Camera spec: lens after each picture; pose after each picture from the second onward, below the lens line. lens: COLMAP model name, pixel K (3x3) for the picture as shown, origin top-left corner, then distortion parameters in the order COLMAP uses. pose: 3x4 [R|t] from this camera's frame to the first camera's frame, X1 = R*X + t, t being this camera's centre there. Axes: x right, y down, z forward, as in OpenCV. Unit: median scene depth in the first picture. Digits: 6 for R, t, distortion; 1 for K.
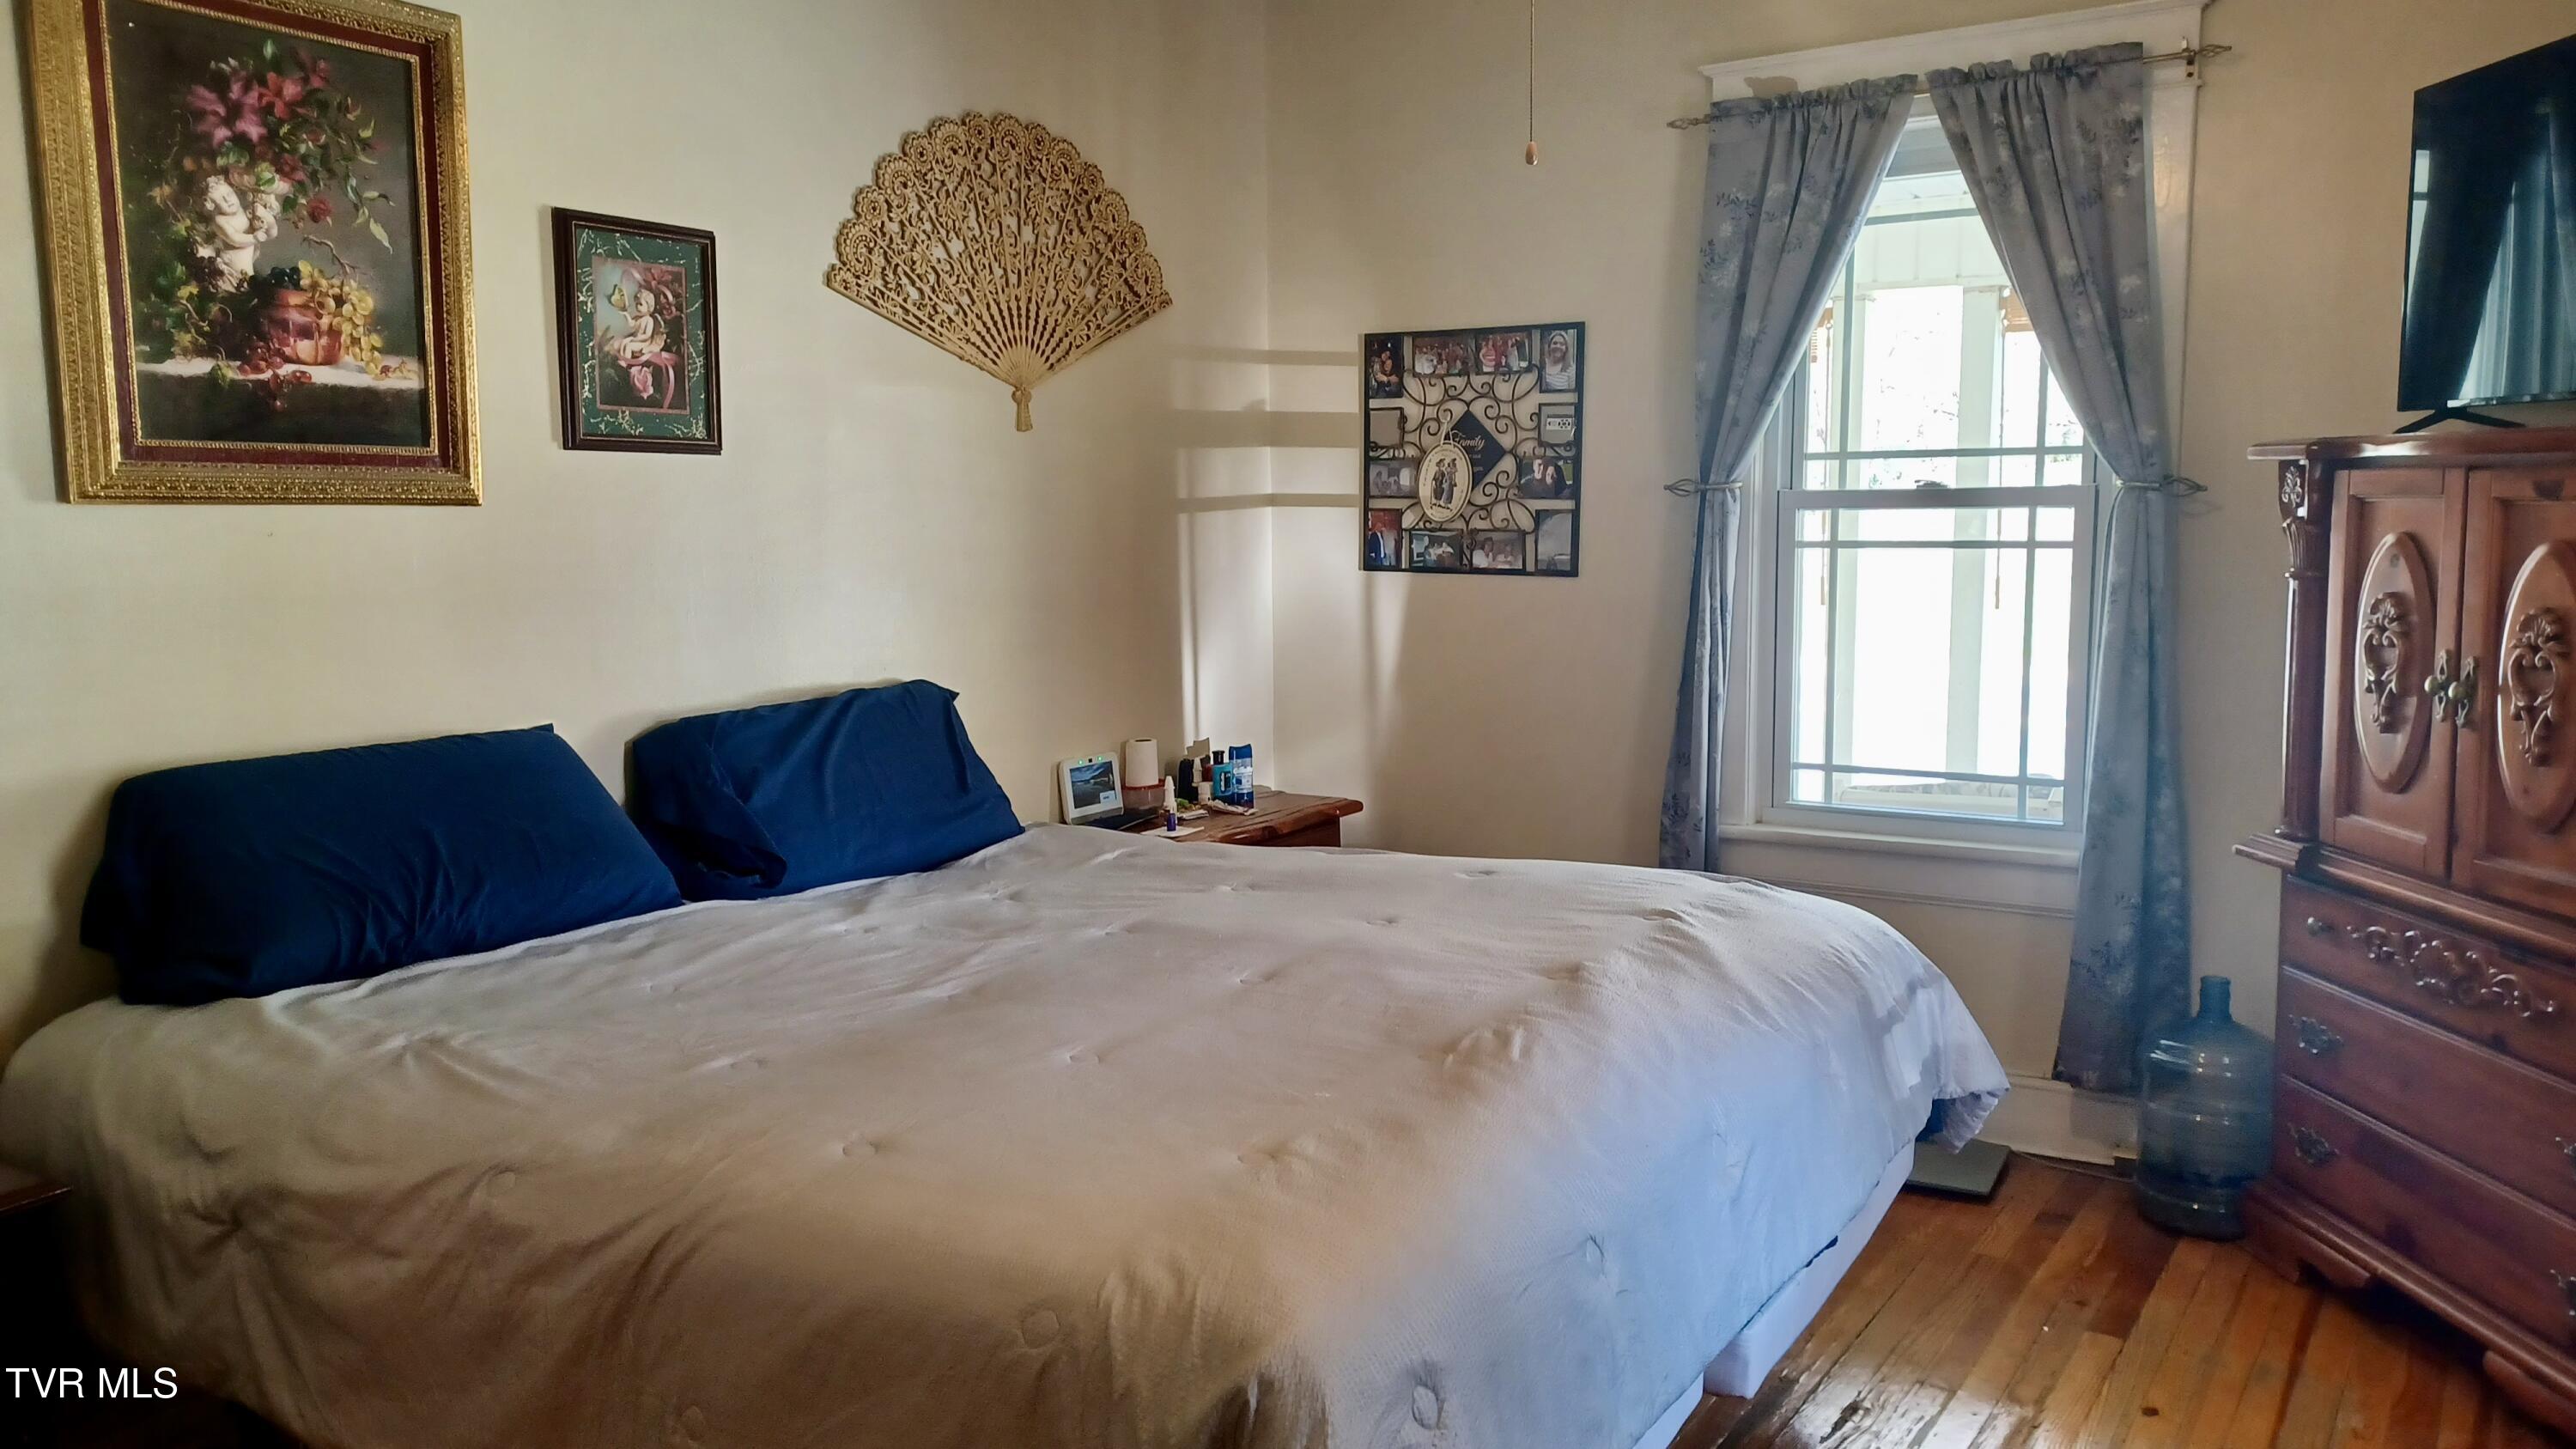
lens RADIAL K [[1878.8, 0, 1279.4], [0, 1878.8, 722.0], [0, 0, 1]] dist [0.060875, -0.062199]
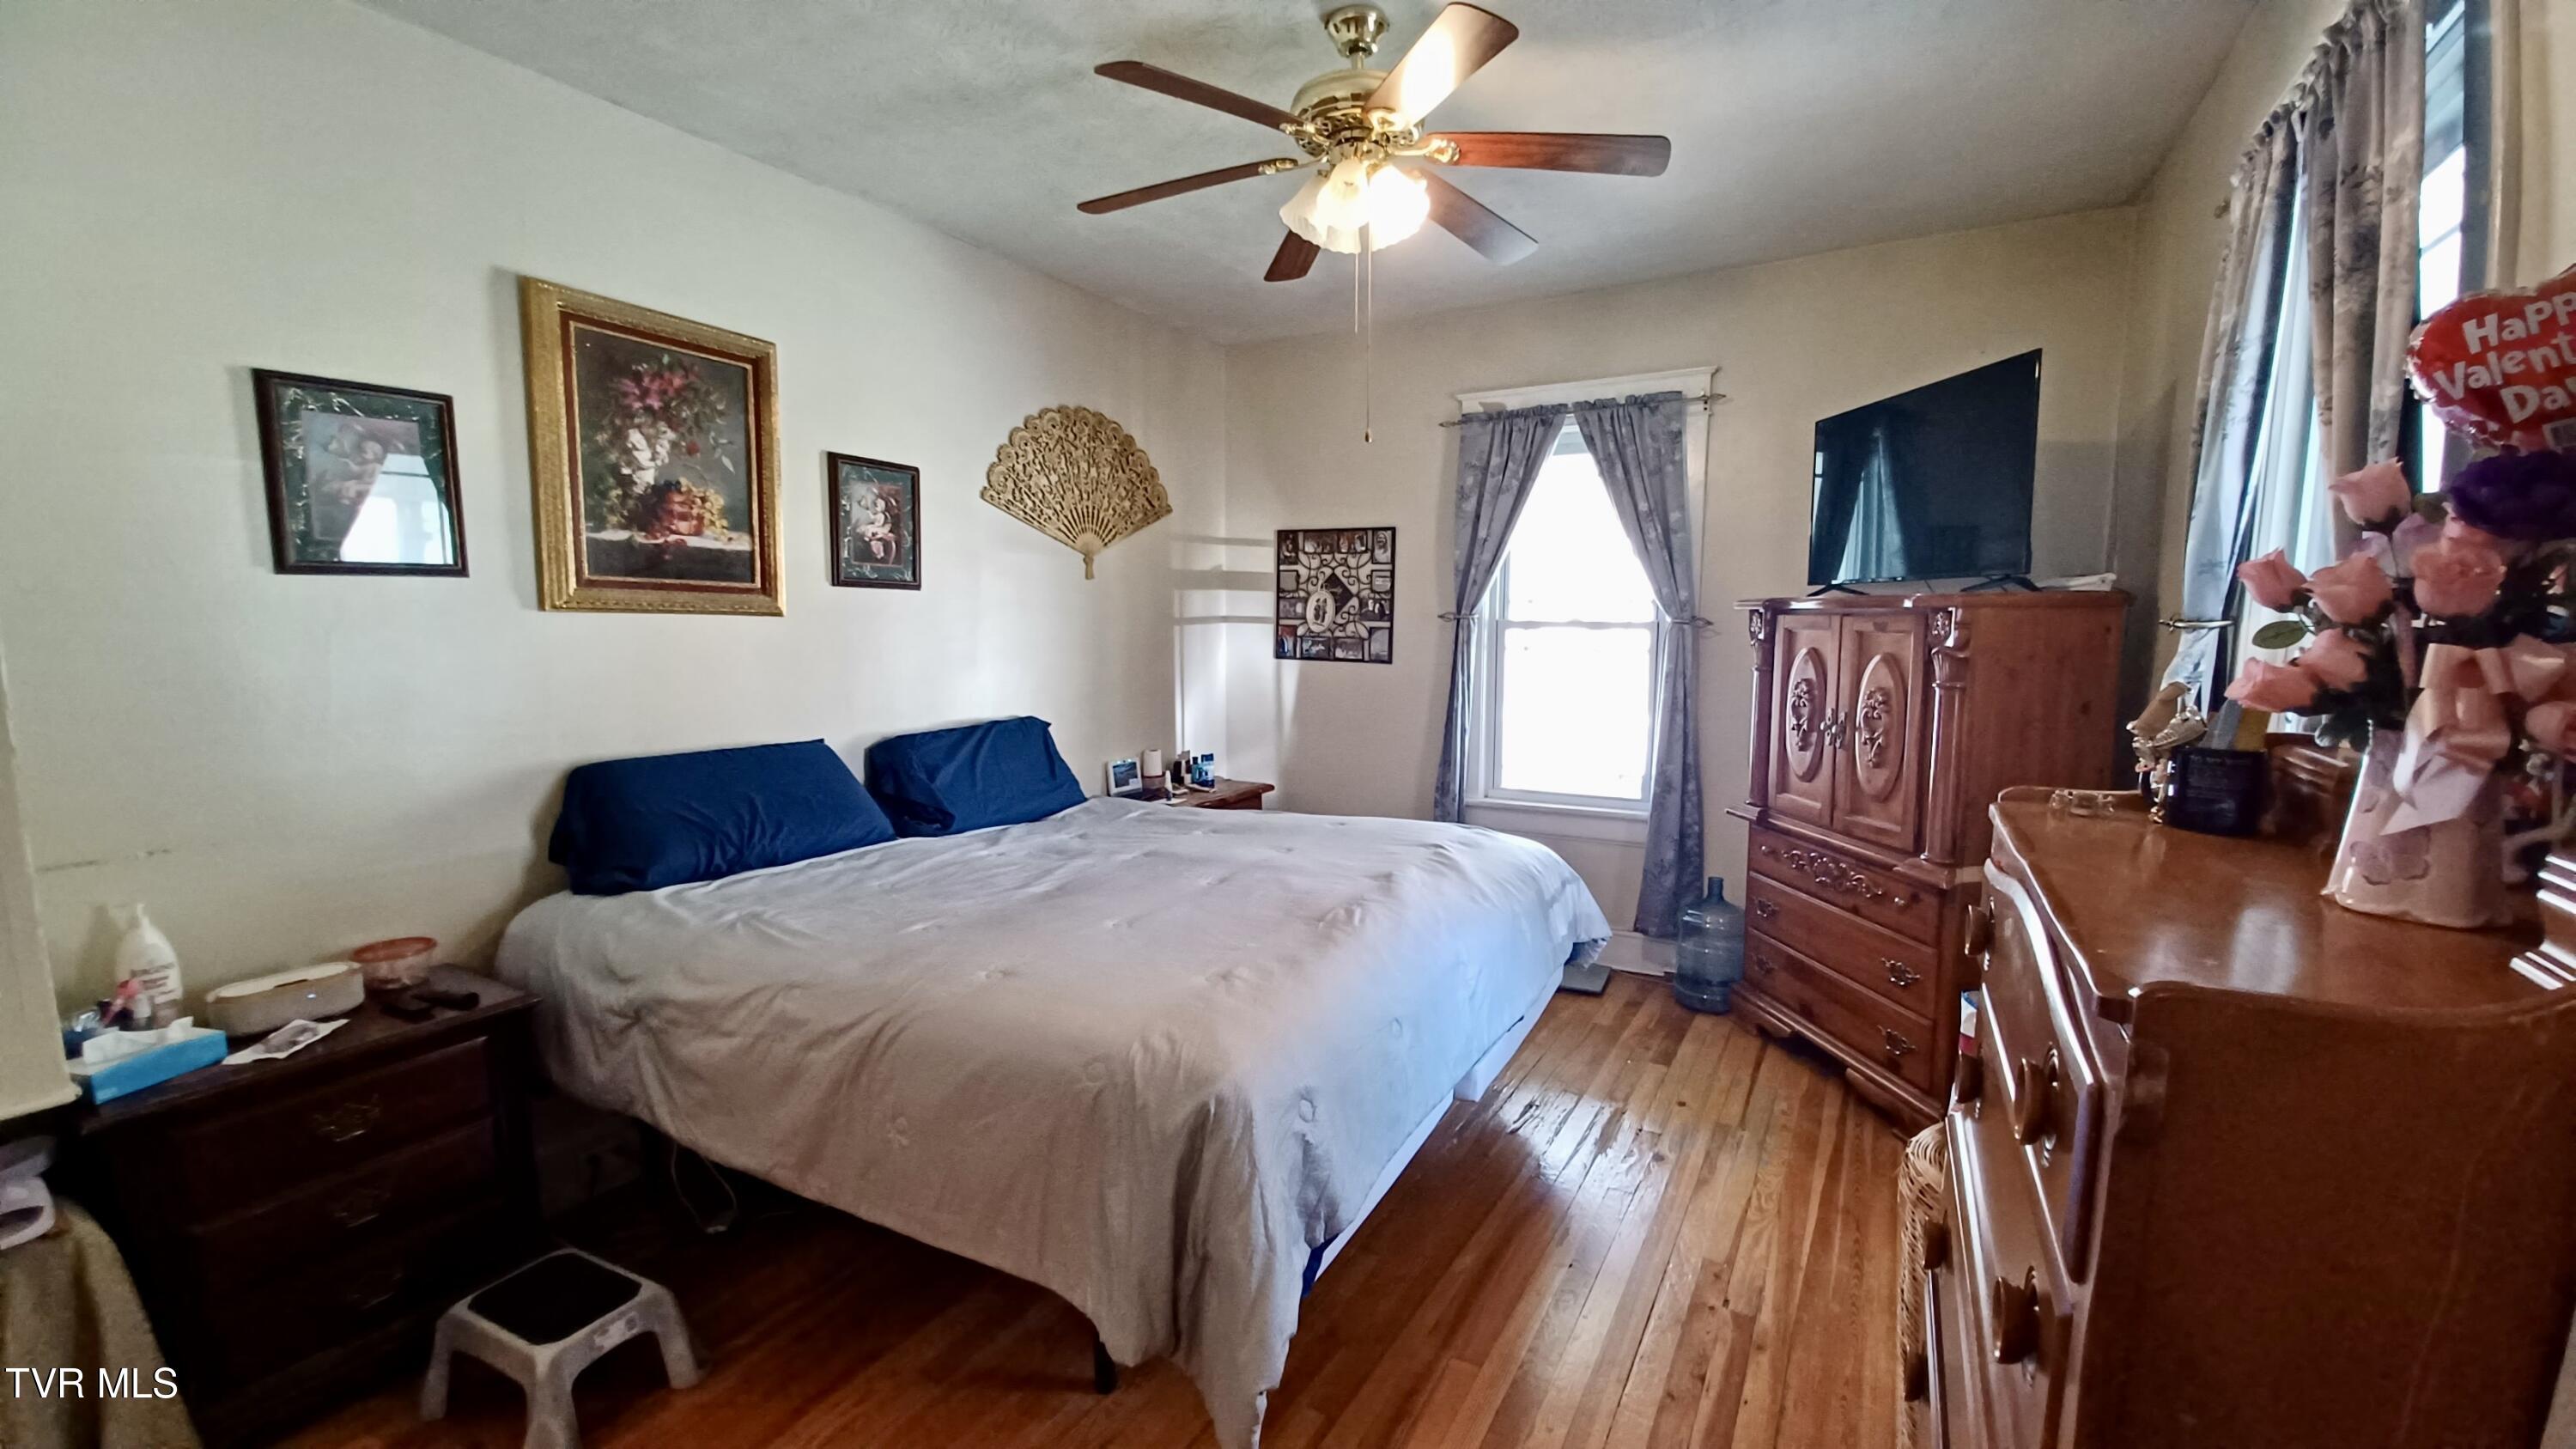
lens RADIAL K [[1013.3, 0, 1294.6], [0, 1013.3, 738.6], [0, 0, 1]] dist [-0.011271, -0.000213]
pose [[0.997921, 0.007951, 0.063949, 0.000255], [-0.007784, 0.999966, -0.002870, 0.000463], [-0.063970, 0.002366, 0.997949, 0.011954]]
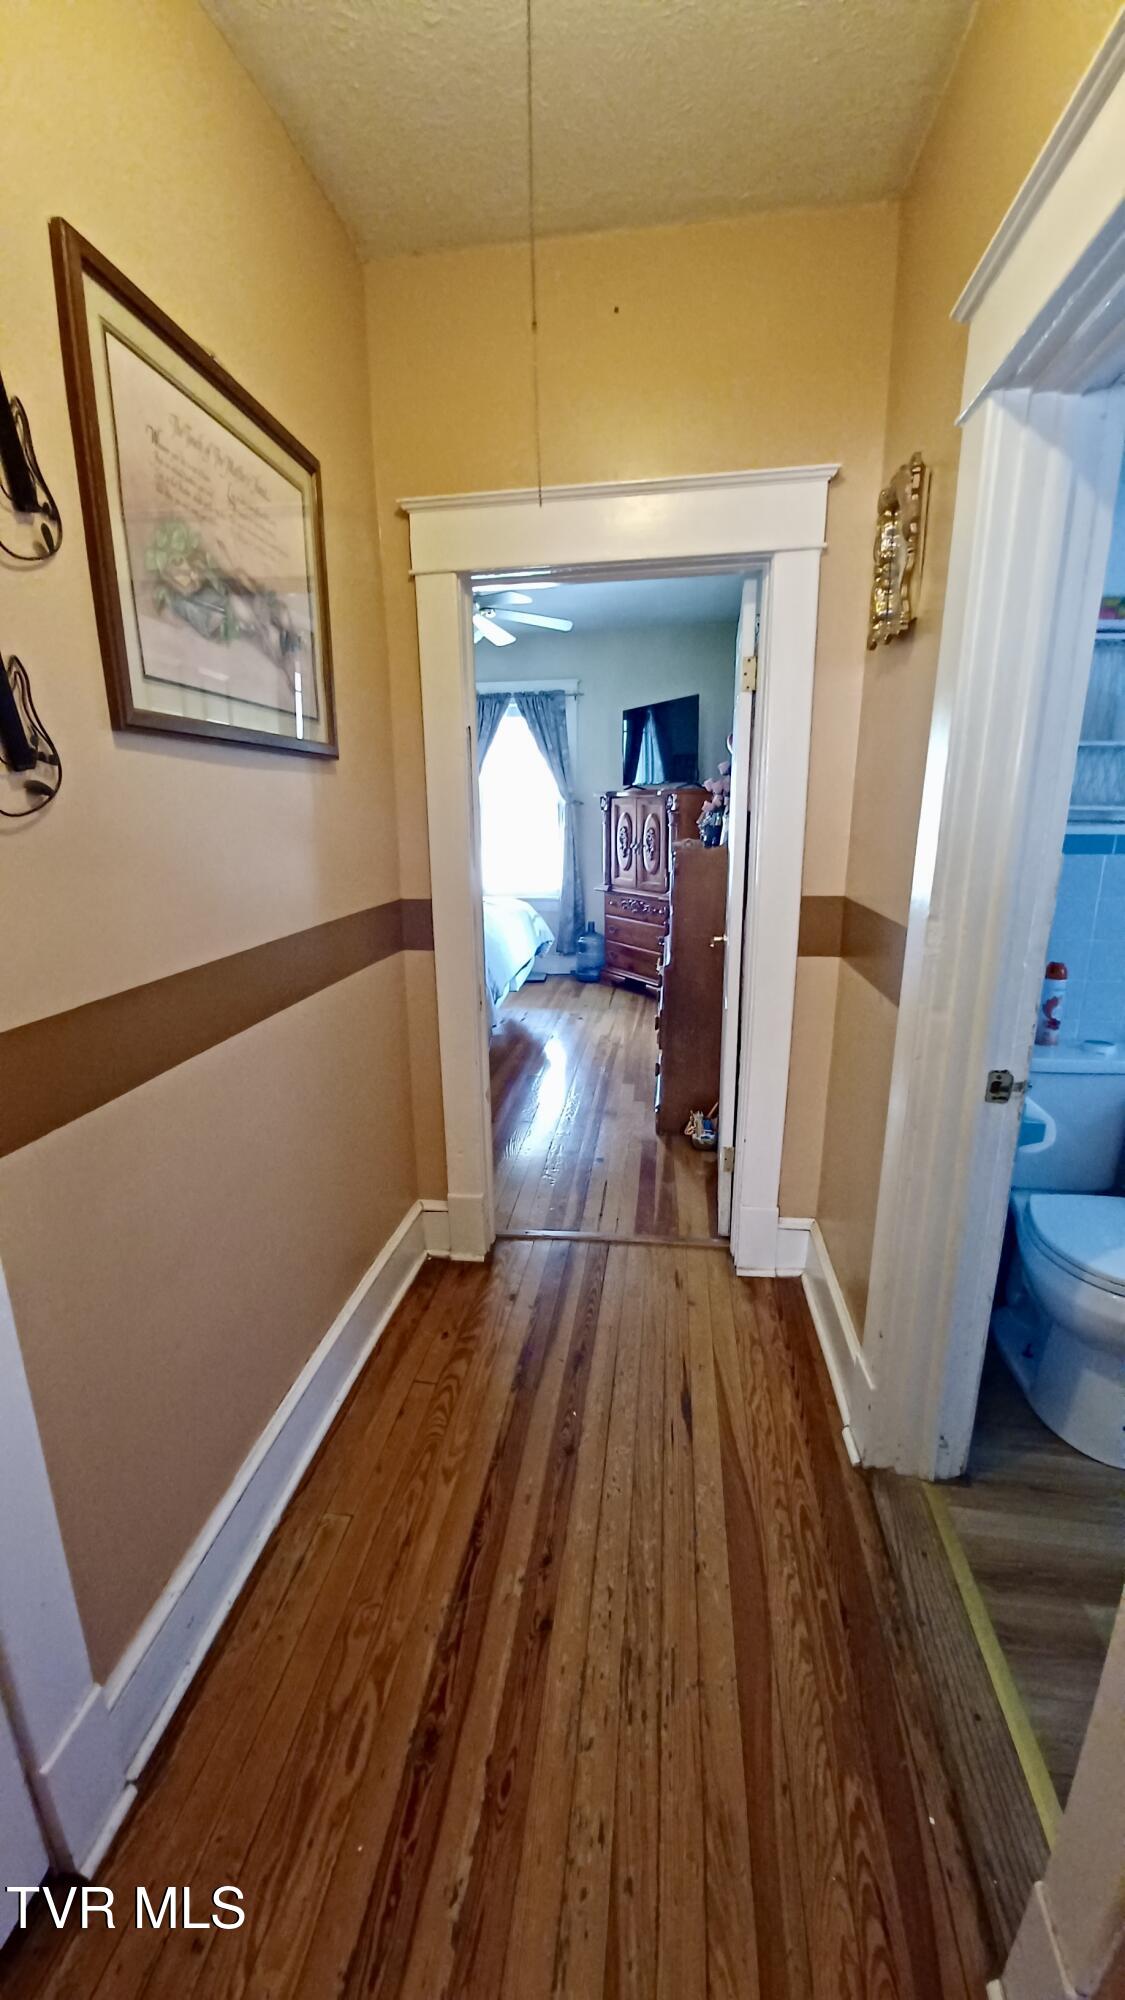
lens RADIAL K [[786.6, 0, 554.7], [0, 786.6, 1007.3], [0, 0, 1]] dist [-0.011271, -0.000213]
pose [[0.902031, -0.100192, 0.419883, -0.721710], [0.049203, 0.990216, 0.130582, 0.194328], [-0.428858, -0.097130, 0.898135, -1.195951]]
